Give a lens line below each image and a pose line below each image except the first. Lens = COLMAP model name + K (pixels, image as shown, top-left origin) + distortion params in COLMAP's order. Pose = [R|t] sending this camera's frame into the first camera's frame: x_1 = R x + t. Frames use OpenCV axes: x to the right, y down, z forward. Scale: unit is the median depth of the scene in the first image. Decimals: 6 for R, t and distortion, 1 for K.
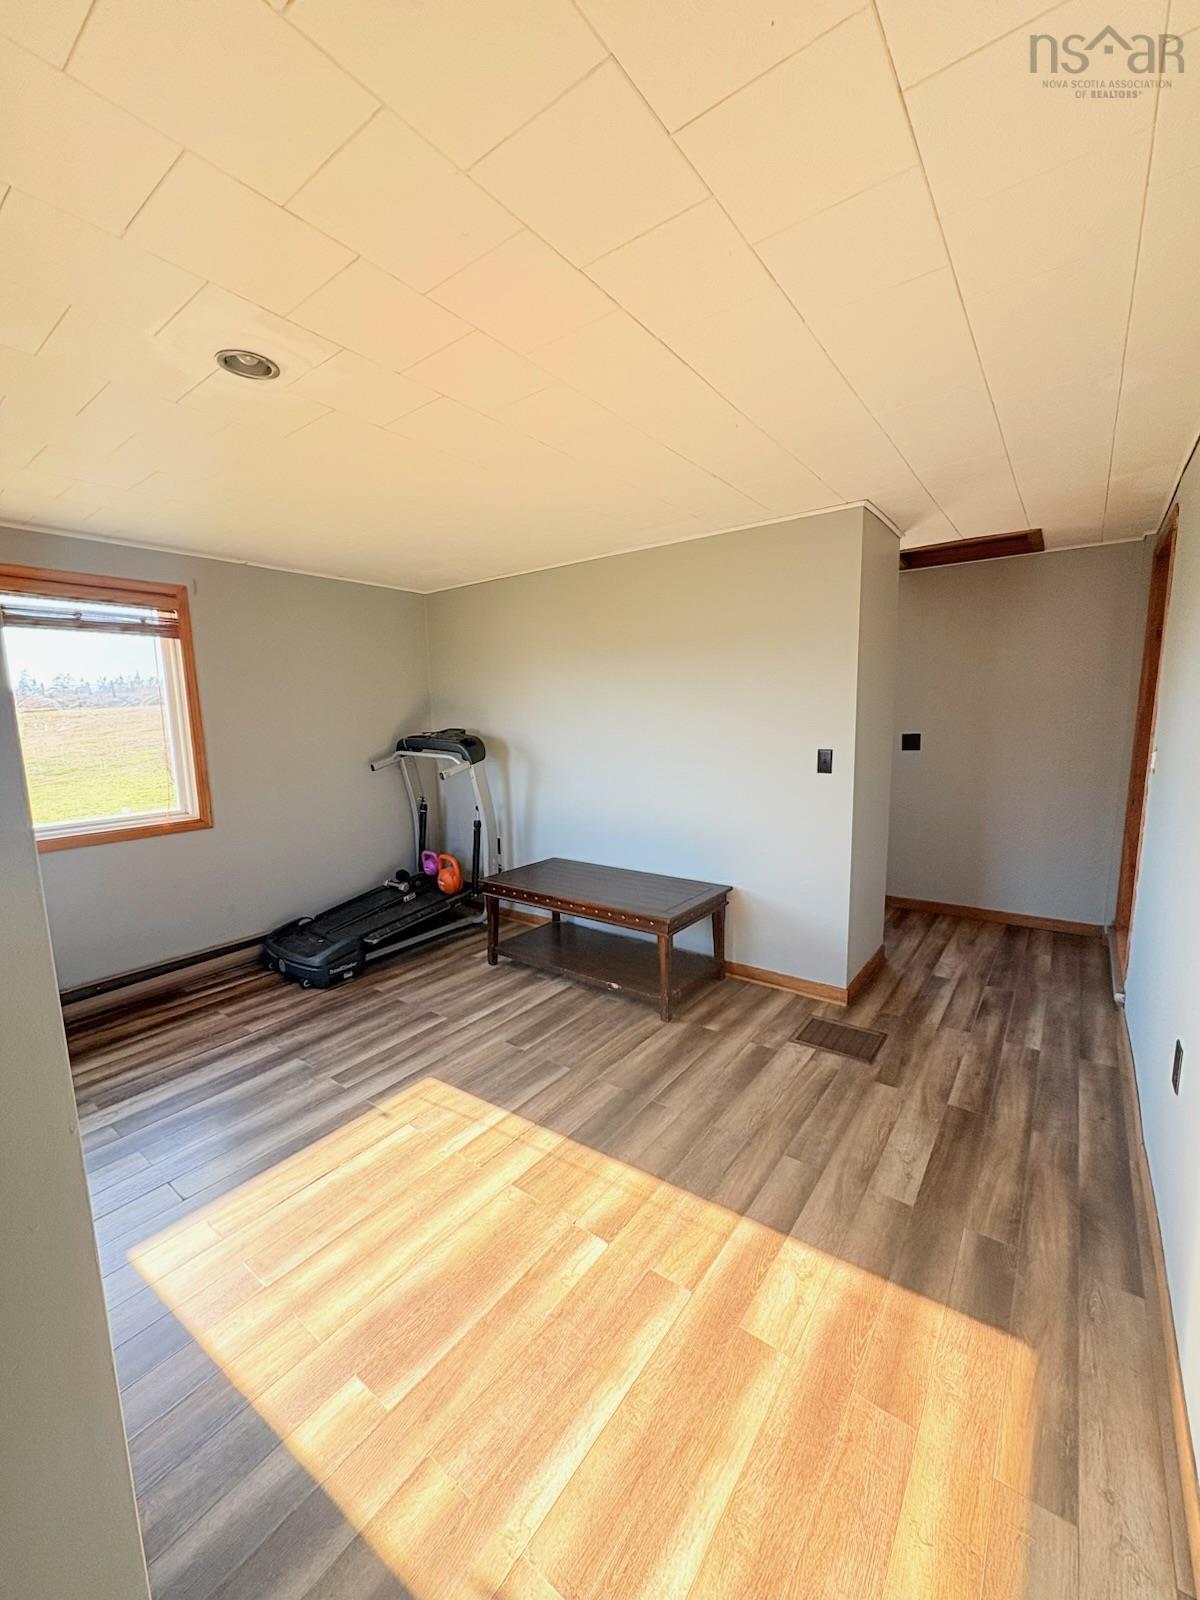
lens RADIAL K [[631.6, 0, 601.5], [0, 631.6, 797.6], [0, 0, 1]] dist [-0.001815, -0.000186]
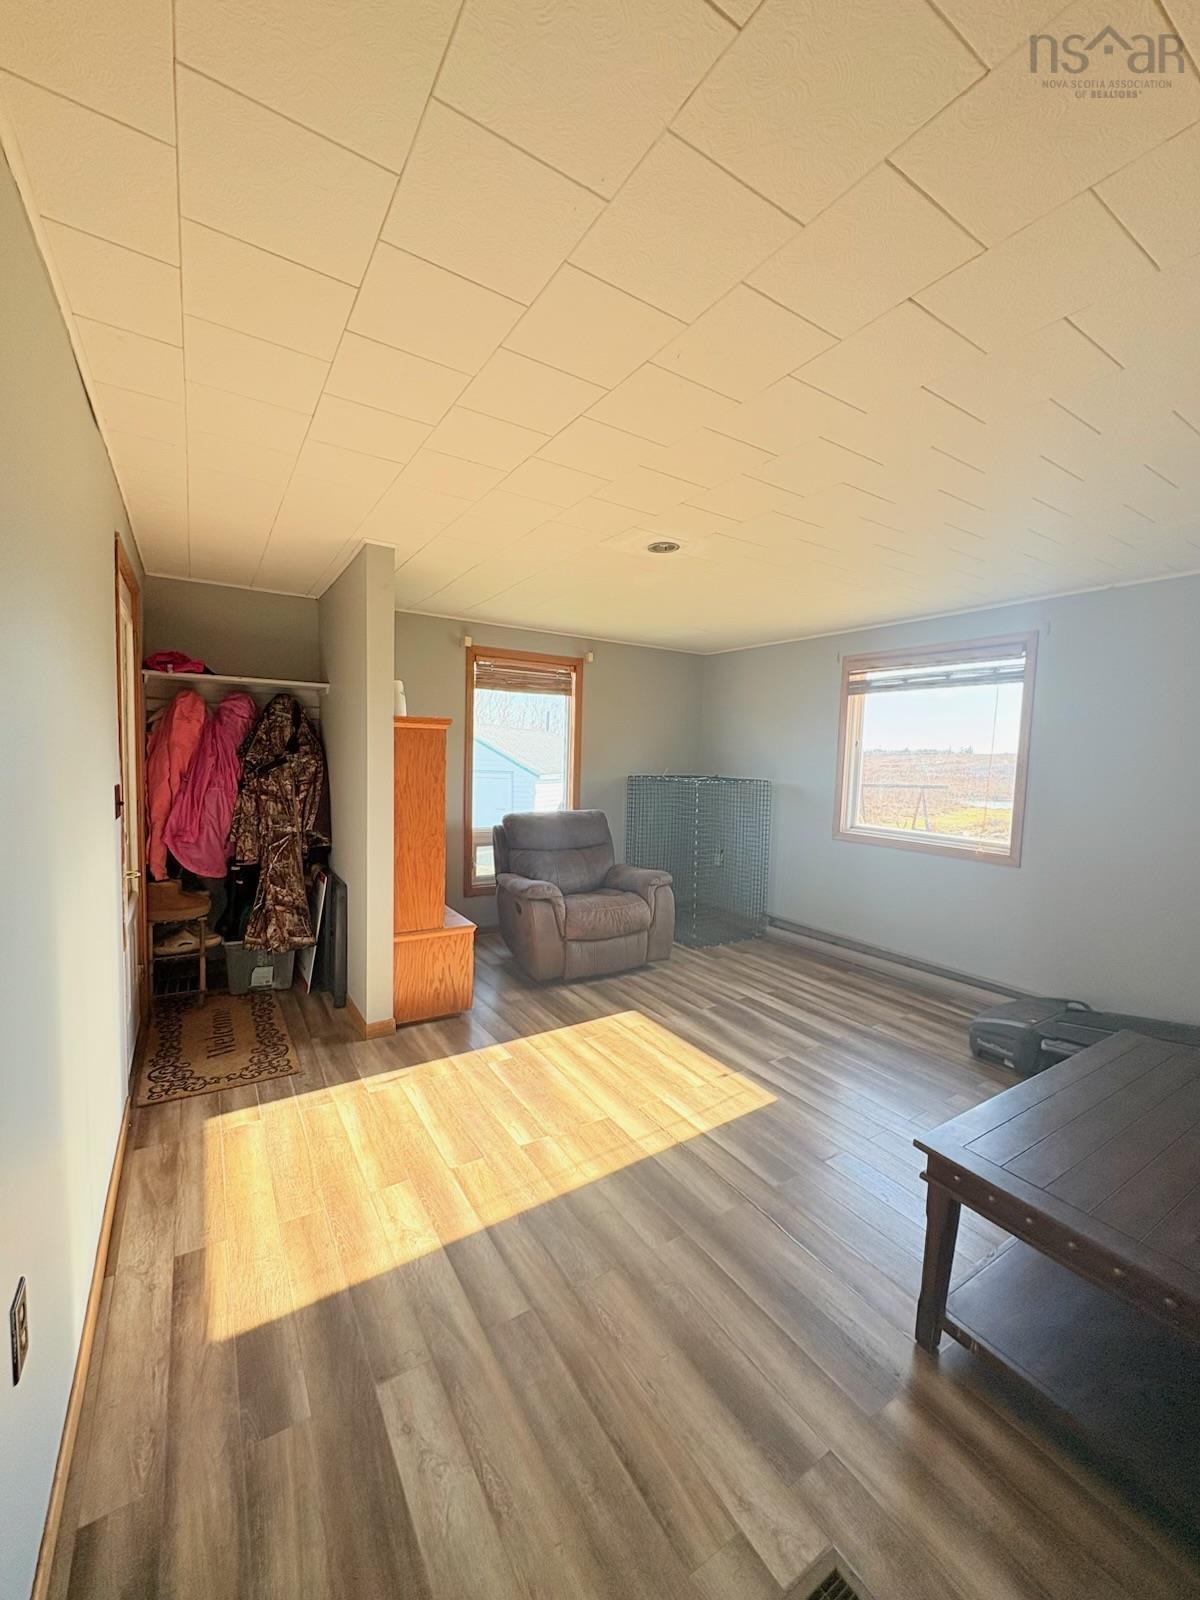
lens RADIAL K [[631.6, 0, 601.5], [0, 631.6, 797.6], [0, 0, 1]] dist [-0.001815, -0.000186]
pose [[-0.351193, 0.078161, -0.933035, 0.984361], [-0.150454, 0.978849, 0.138630, -0.182347], [0.924136, 0.189065, -0.332005, 1.281751]]
